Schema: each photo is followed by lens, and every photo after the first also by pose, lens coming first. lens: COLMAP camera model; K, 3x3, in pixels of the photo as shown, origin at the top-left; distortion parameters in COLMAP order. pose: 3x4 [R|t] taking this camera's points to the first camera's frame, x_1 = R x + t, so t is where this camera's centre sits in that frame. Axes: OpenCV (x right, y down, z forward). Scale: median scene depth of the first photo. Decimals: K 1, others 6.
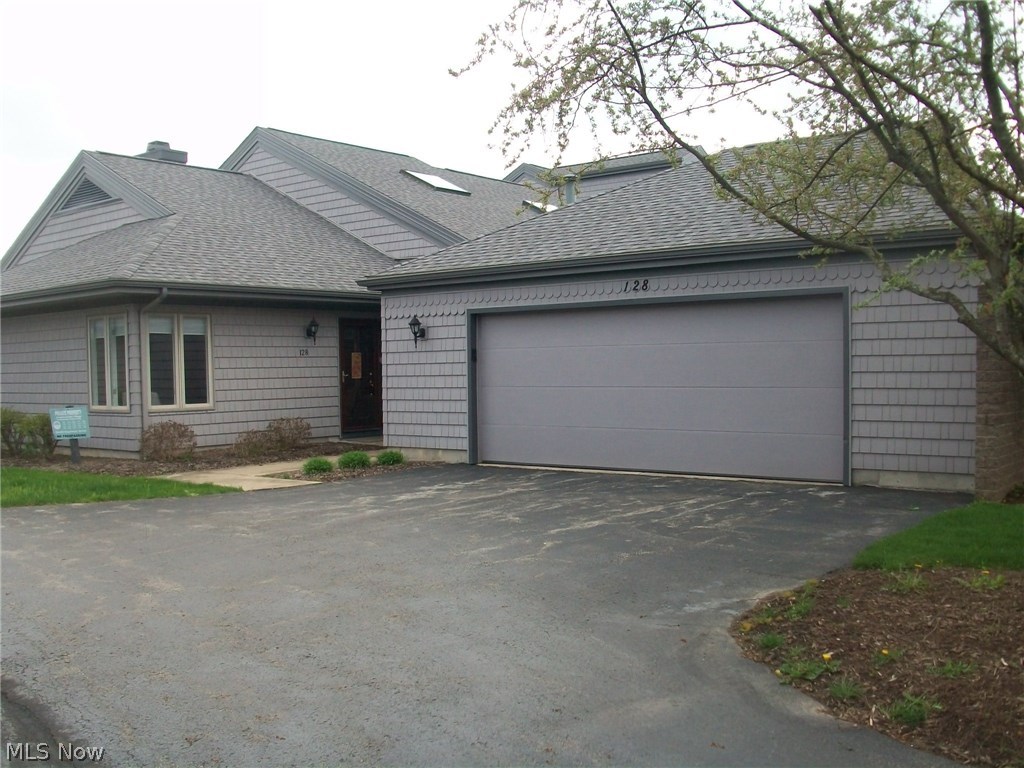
lens RADIAL K [[1036.3, 0, 495.8], [0, 1036.3, 423.4], [0, 0, 1]] dist [-0.115511, 0.000000]
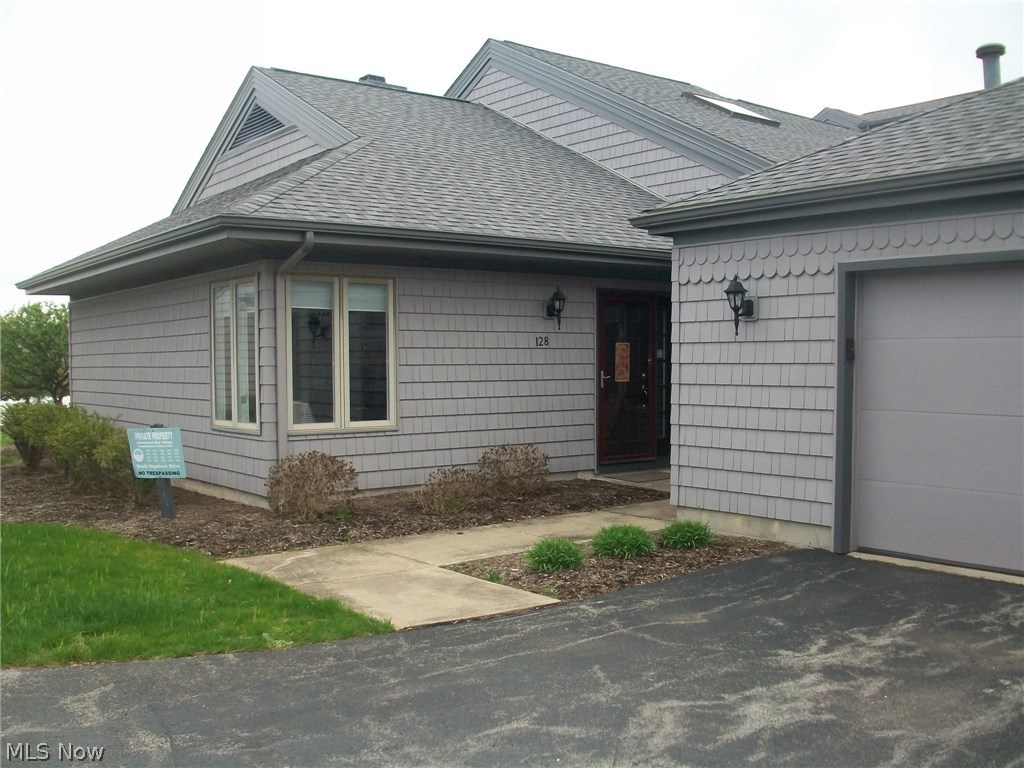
lens RADIAL K [[1036.3, 0, 511.1], [0, 1036.3, 429.5], [0, 0, 1]] dist [-0.115511, 0.000000]
pose [[0.974105, 0.025964, -0.224602, -0.070941], [-0.022691, 0.999596, 0.017139, -0.029905], [0.224957, -0.011598, 0.974300, 0.445119]]
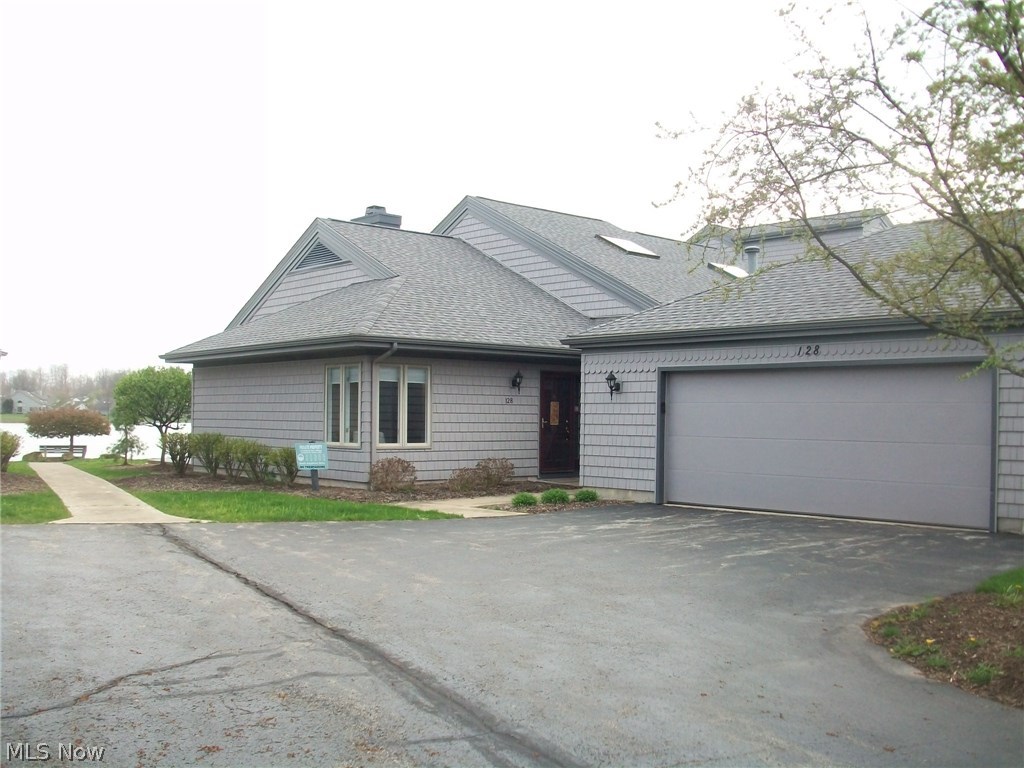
lens RADIAL K [[1036.3, 0, 507.6], [0, 1036.3, 412.5], [0, 0, 1]] dist [-0.115511, 0.000000]
pose [[0.986698, 0.025155, -0.160607, -0.006777], [-0.034054, 0.998019, -0.052898, 0.004802], [0.158958, 0.057664, 0.985600, -0.140028]]
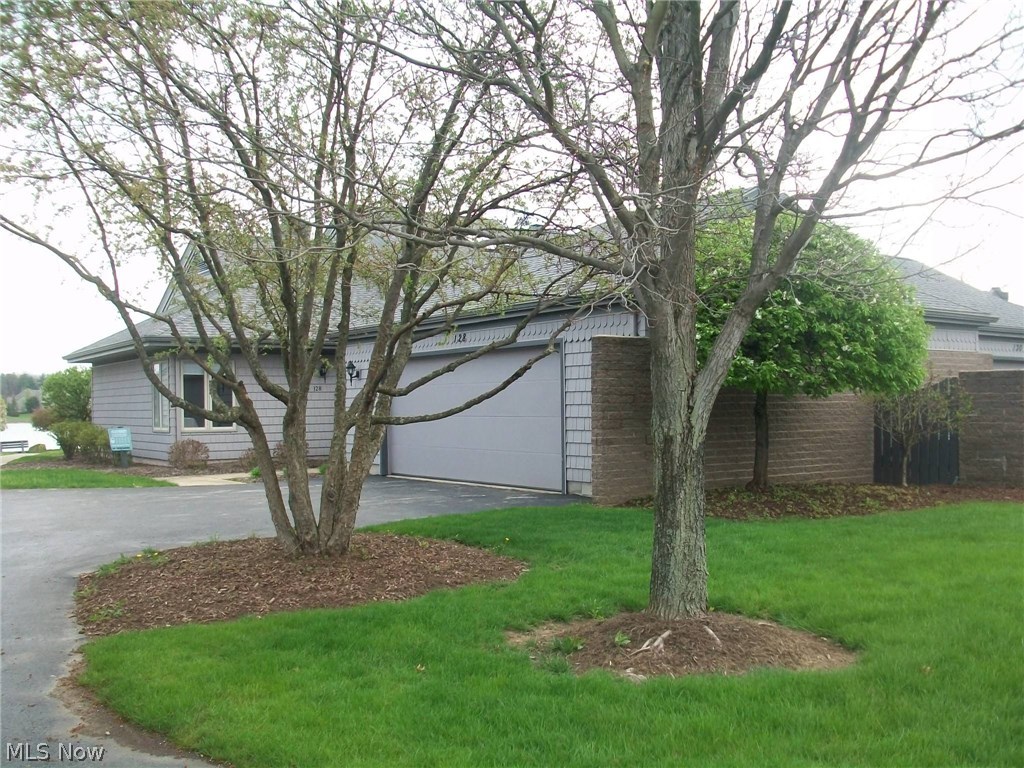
lens RADIAL K [[1036.3, 0, 482.7], [0, 1036.3, 412.7], [0, 0, 1]] dist [-0.115511, 0.000000]
pose [[0.956617, 0.006742, -0.291270, 0.467647], [-0.019066, 0.999038, -0.039493, 0.009523], [0.290724, 0.043333, 0.955825, -0.199940]]
